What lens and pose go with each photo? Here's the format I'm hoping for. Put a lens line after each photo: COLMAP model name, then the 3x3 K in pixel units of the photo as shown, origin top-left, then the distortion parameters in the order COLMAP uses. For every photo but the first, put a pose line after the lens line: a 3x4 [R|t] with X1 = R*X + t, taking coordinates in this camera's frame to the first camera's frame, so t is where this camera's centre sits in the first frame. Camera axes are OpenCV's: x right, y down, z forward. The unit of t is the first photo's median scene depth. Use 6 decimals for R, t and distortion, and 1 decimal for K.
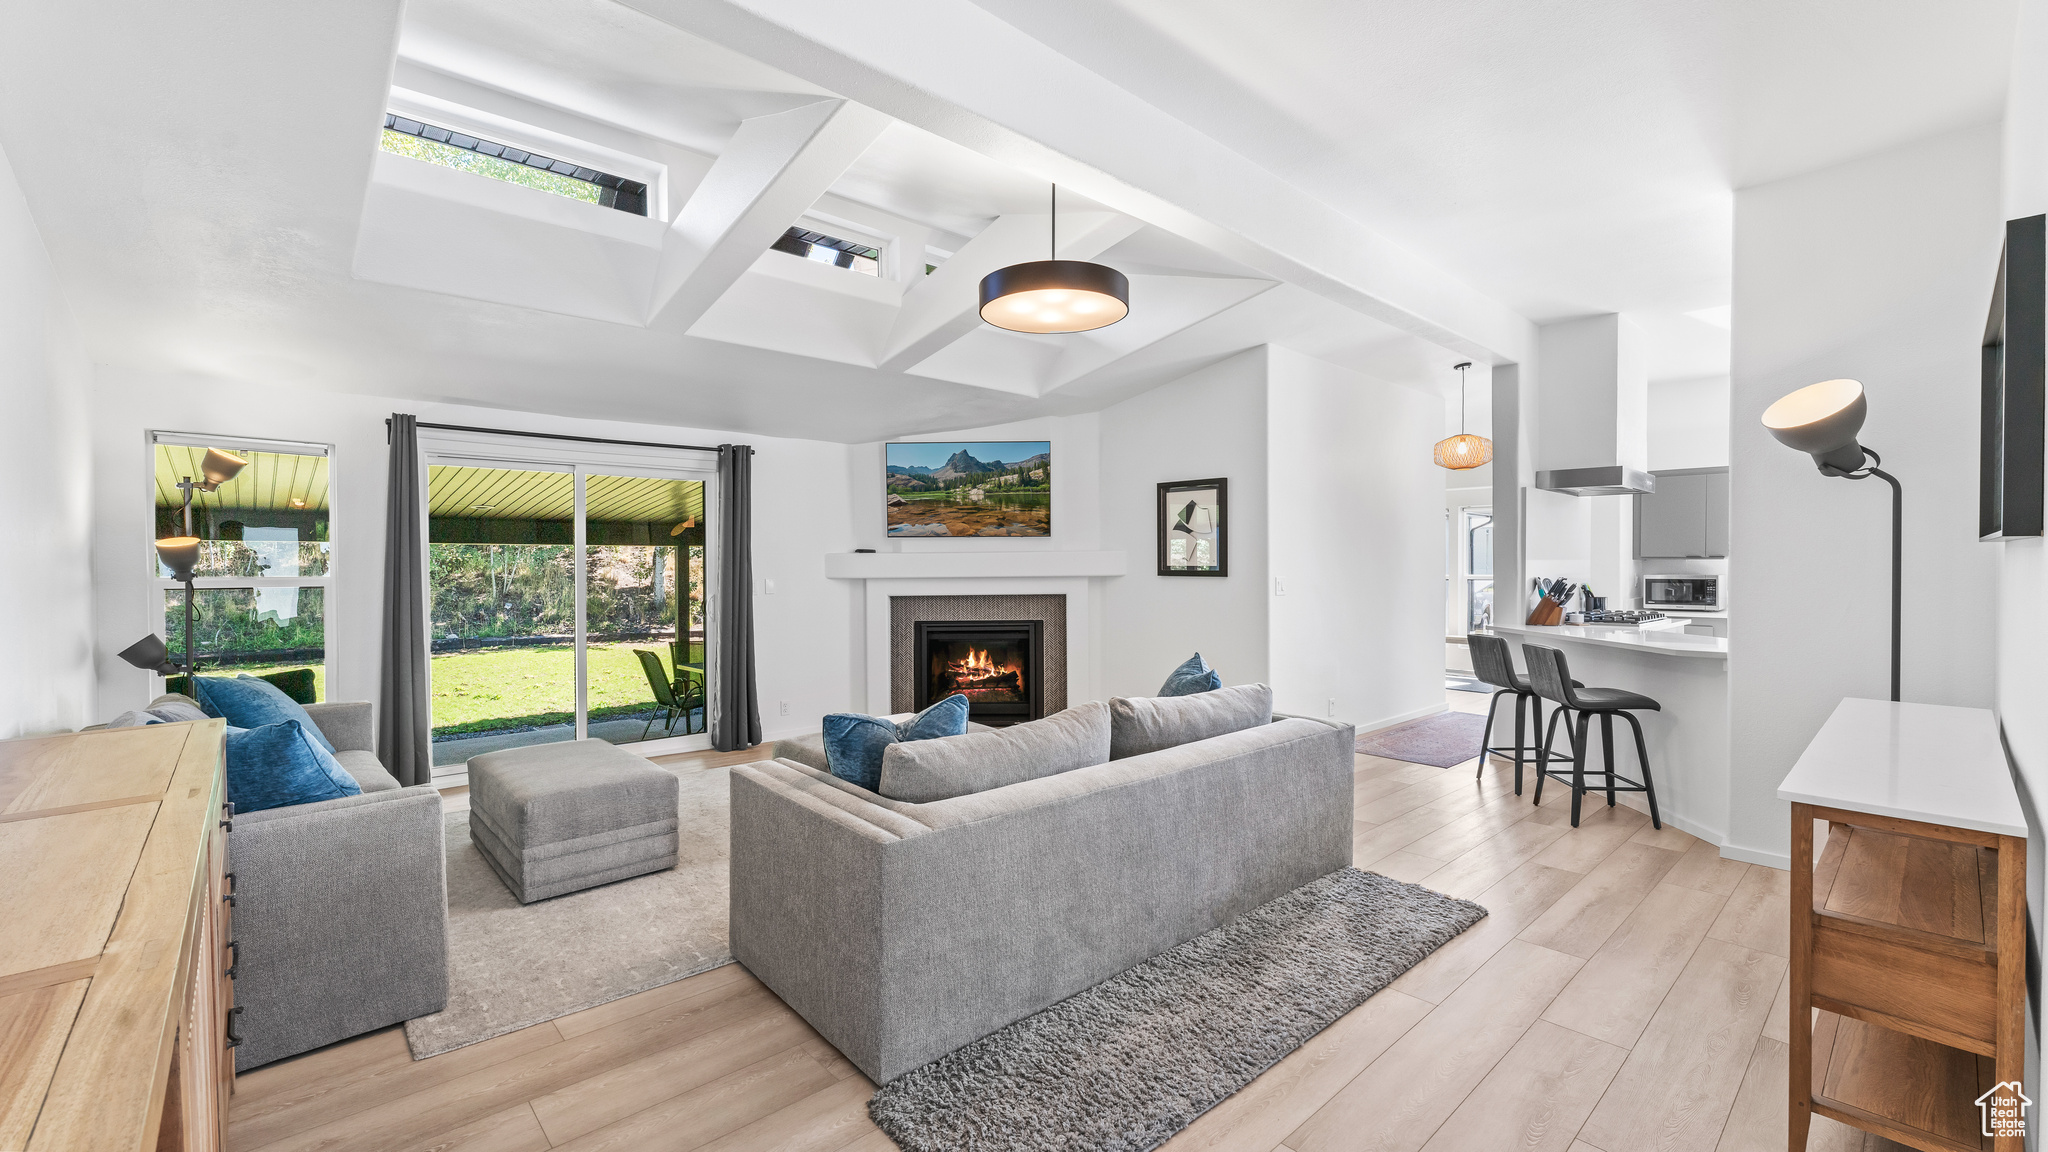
lens RADIAL K [[866.9, 0, 1024.0], [0, 866.9, 576.0], [0, 0, 1]] dist [0.000099, 0.000033]
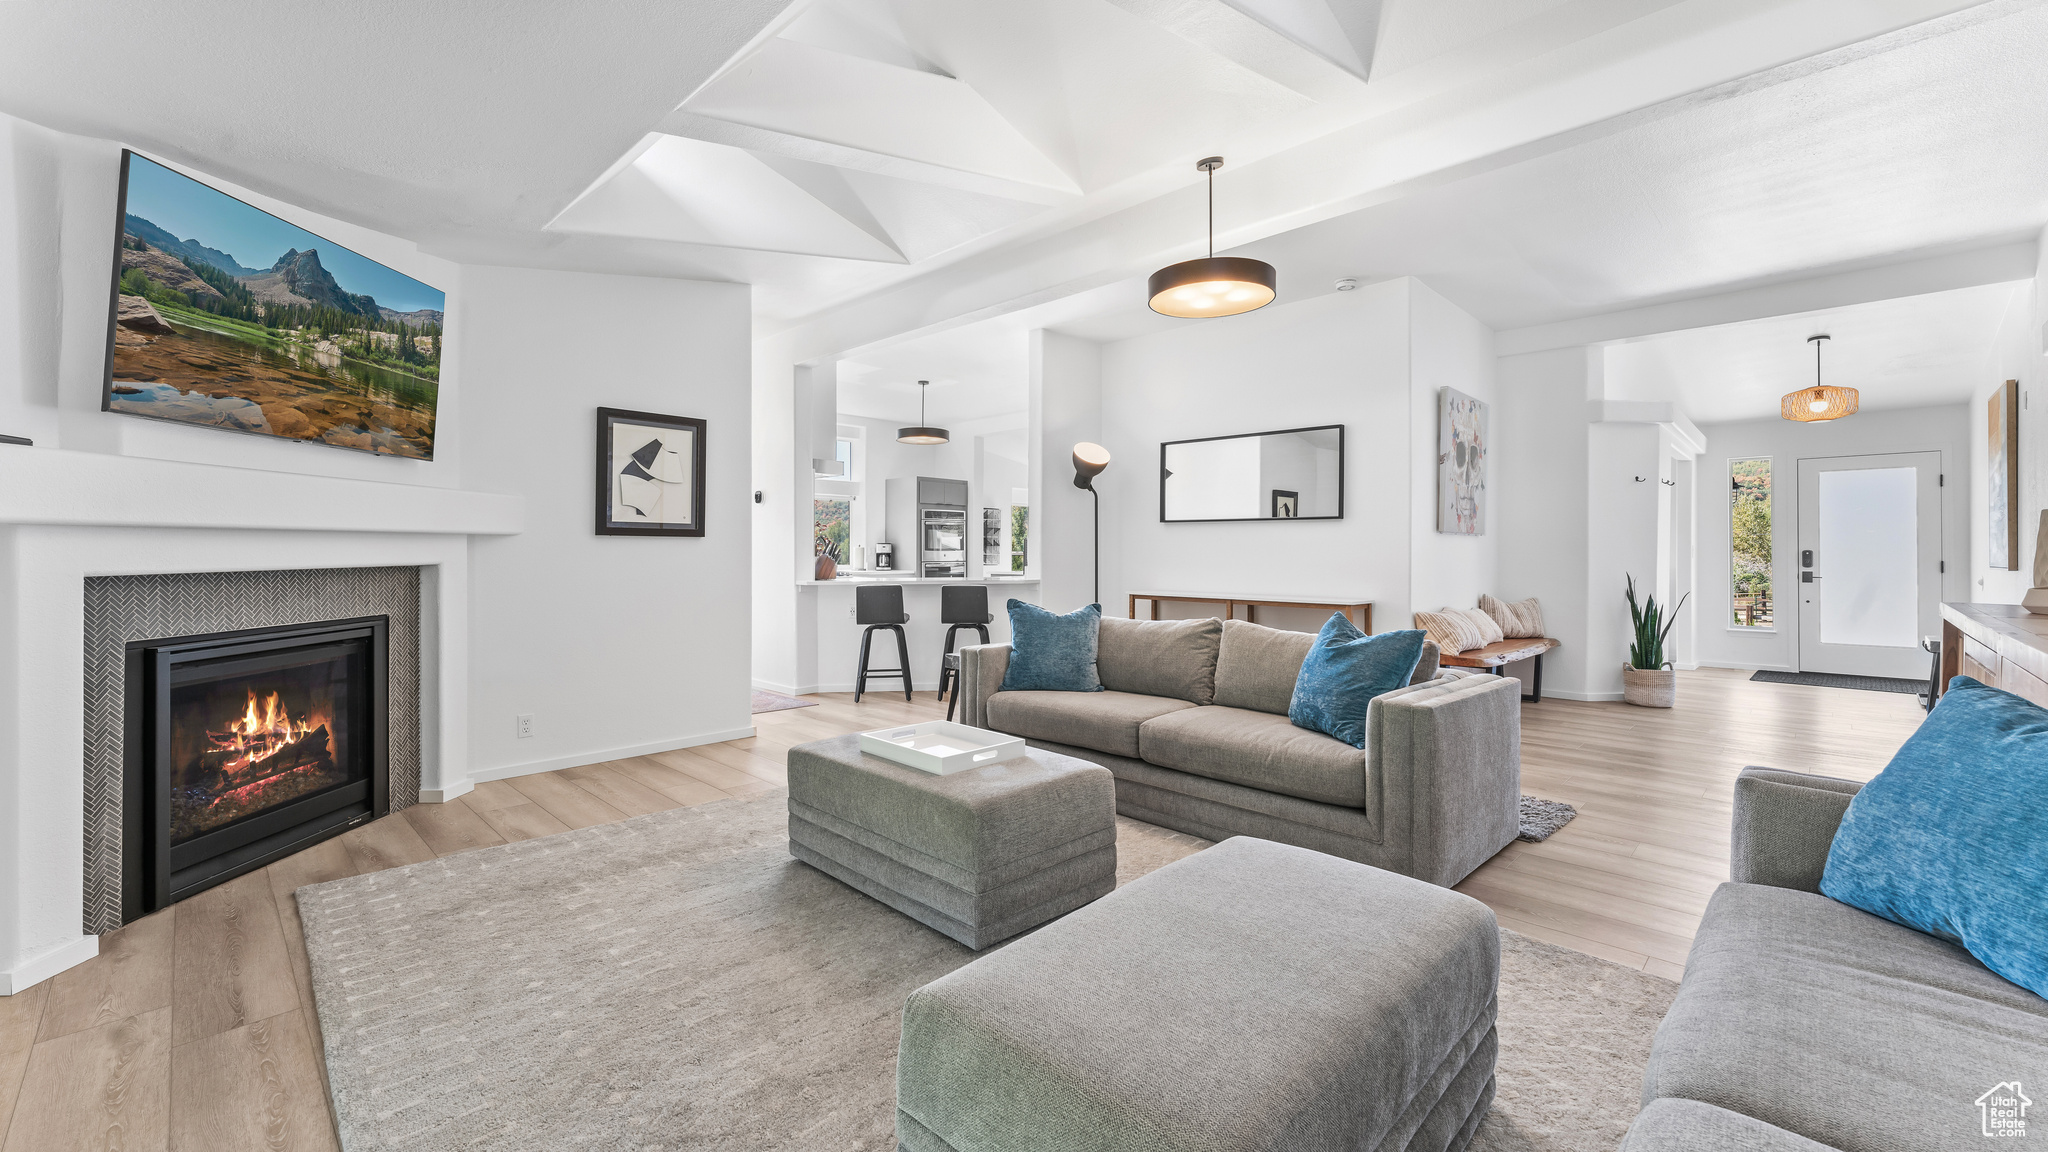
lens RADIAL K [[837.4, 0, 1029.2], [0, 837.4, 554.1], [0, 0, 1]] dist [-0.000517, -0.000190]
pose [[-0.070282, 0.002455, 0.997524, -0.534353], [0.016918, 0.999856, -0.001269, 0.021662], [-0.997384, 0.016787, -0.070313, 0.655146]]
